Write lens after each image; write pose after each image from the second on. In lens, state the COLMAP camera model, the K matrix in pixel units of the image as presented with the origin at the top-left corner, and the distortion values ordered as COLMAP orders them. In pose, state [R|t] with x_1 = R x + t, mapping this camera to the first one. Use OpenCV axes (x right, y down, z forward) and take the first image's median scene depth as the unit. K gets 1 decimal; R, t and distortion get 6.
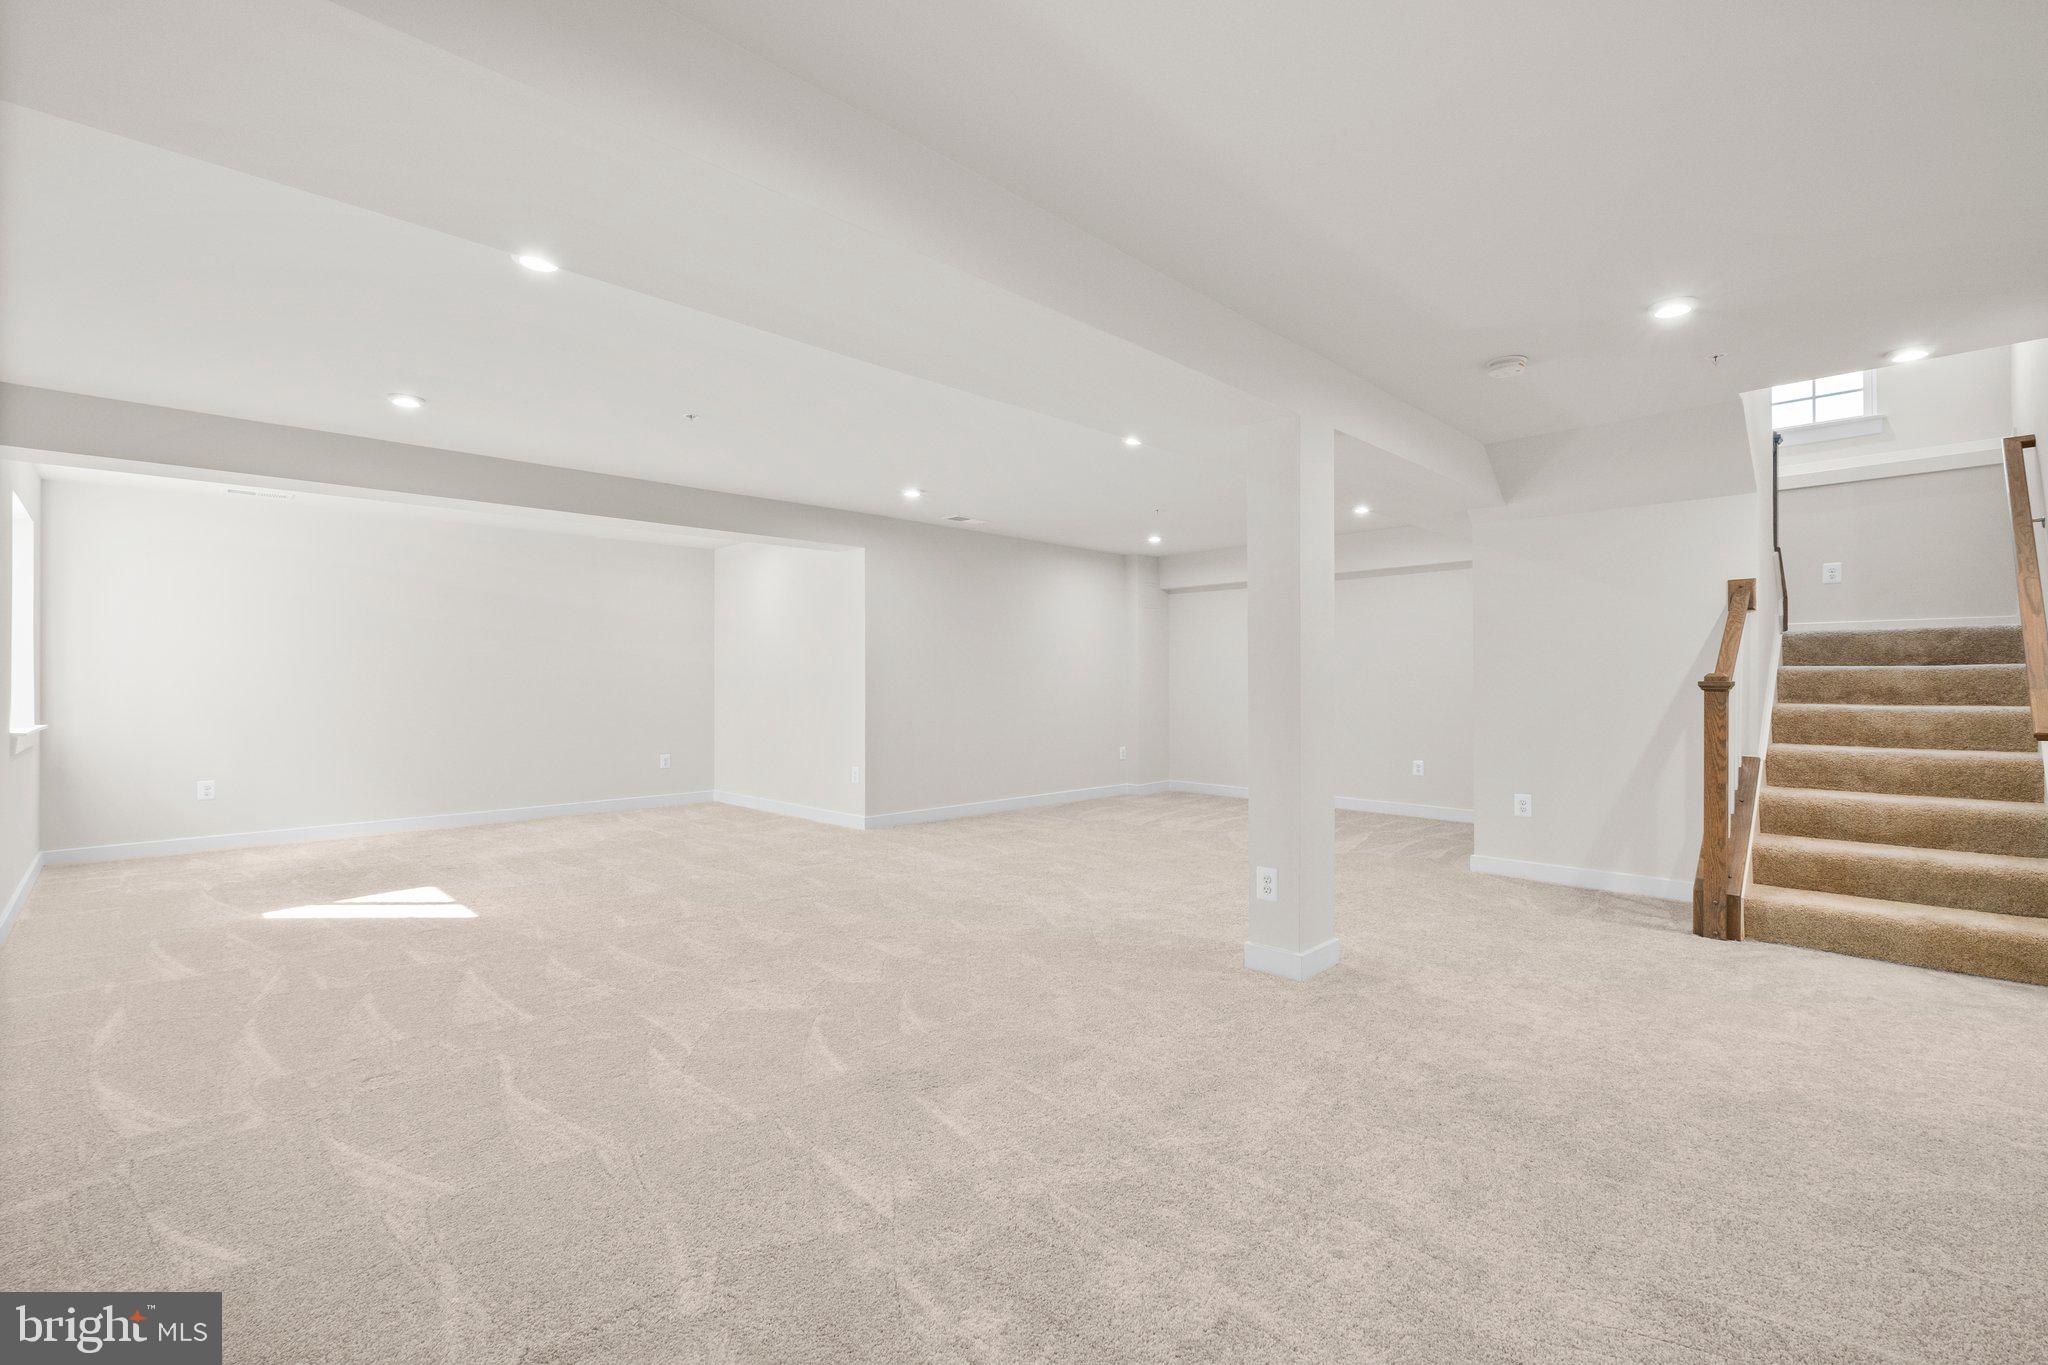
lens RADIAL K [[899.8, 0, 1066.1], [0, 899.8, 674.9], [0, 0, 1]] dist [0.004521, -0.003005]
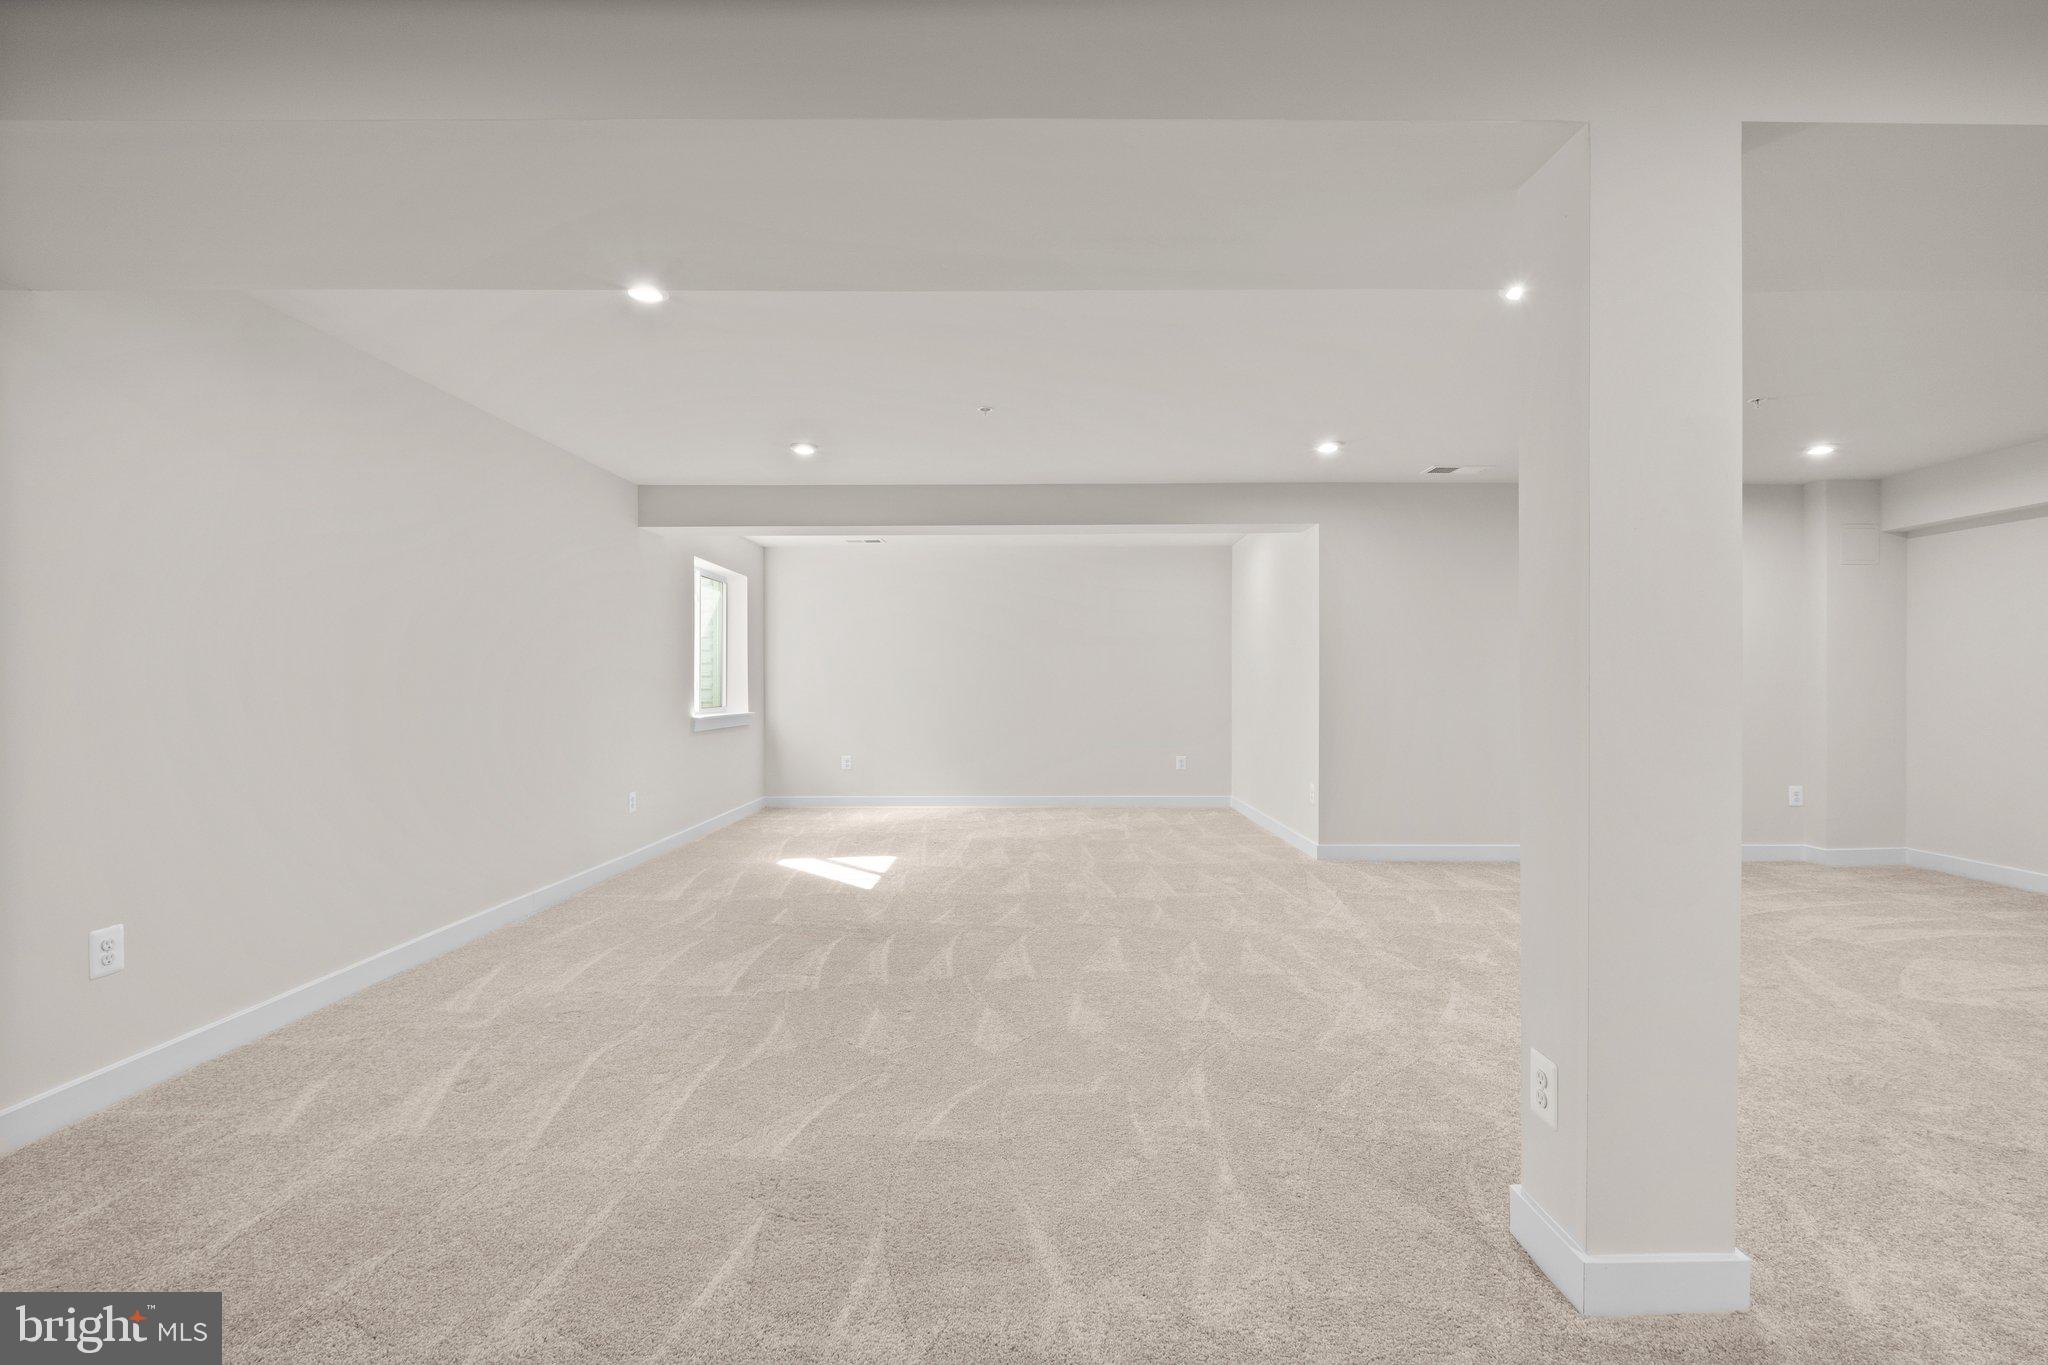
lens RADIAL K [[899.8, 0, 1026.0], [0, 899.8, 689.5], [0, 0, 1]] dist [0.004521, -0.003005]
pose [[0.696237, 0.005549, -0.717791, 0.220105], [0.005284, 0.999903, 0.012855, 0.000831], [0.717793, -0.012743, 0.696140, 0.255755]]
